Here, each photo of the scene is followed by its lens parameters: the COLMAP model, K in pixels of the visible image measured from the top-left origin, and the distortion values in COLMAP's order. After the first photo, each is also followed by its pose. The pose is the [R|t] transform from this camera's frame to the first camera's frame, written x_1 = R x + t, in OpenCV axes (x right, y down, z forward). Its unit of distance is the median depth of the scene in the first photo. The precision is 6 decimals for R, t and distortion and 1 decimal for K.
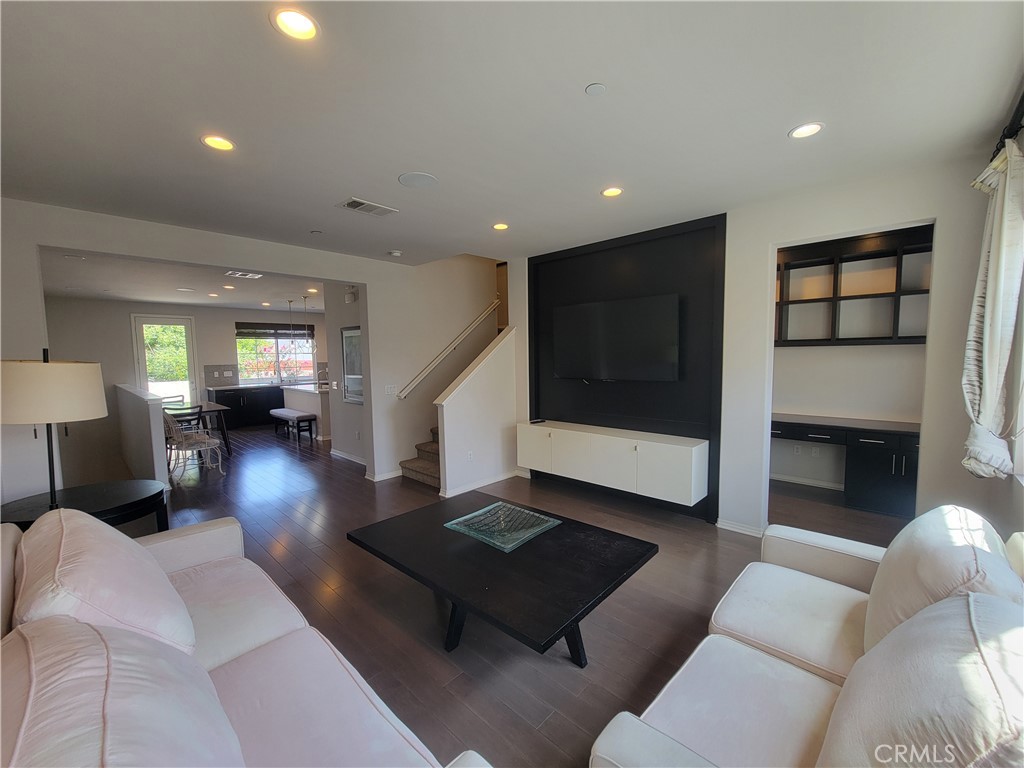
lens RADIAL K [[417.7, 0, 513.3], [0, 417.7, 387.9], [0, 0, 1]] dist [-0.004634, 0.000332]
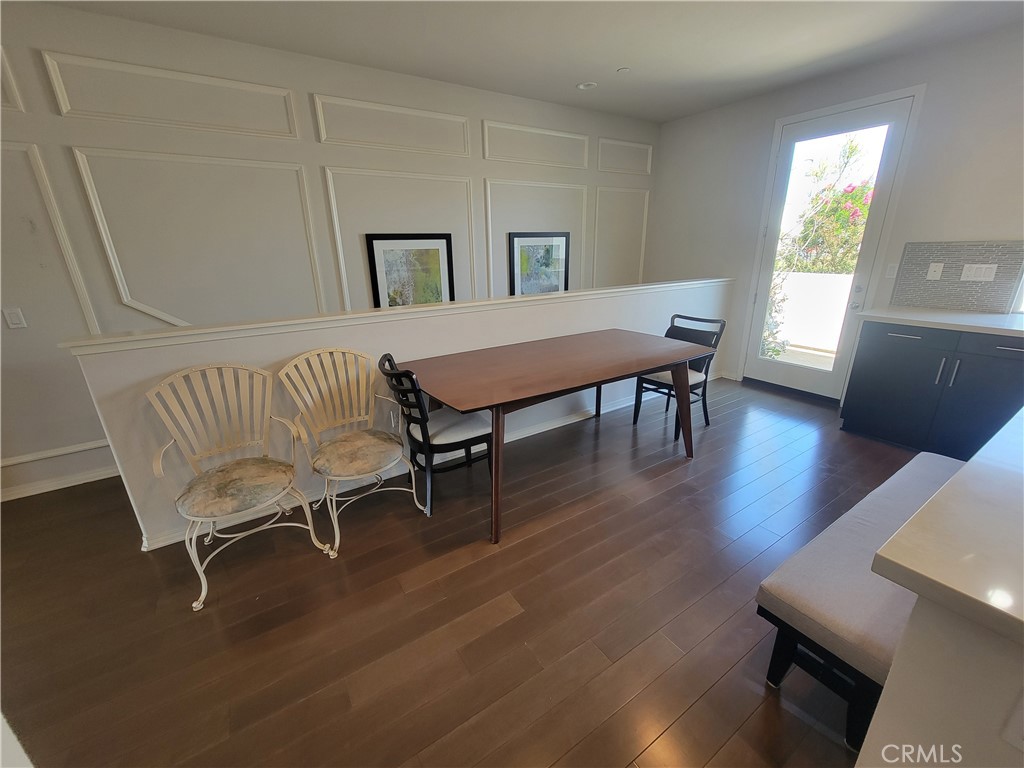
lens RADIAL K [[417.7, 0, 513.3], [0, 417.7, 387.9], [0, 0, 1]] dist [-0.004634, 0.000332]
pose [[-0.241278, 0.335229, -0.910718, -0.598446], [-0.049054, 0.933030, 0.356438, -0.093353], [0.969215, 0.130675, -0.208675, 1.493967]]
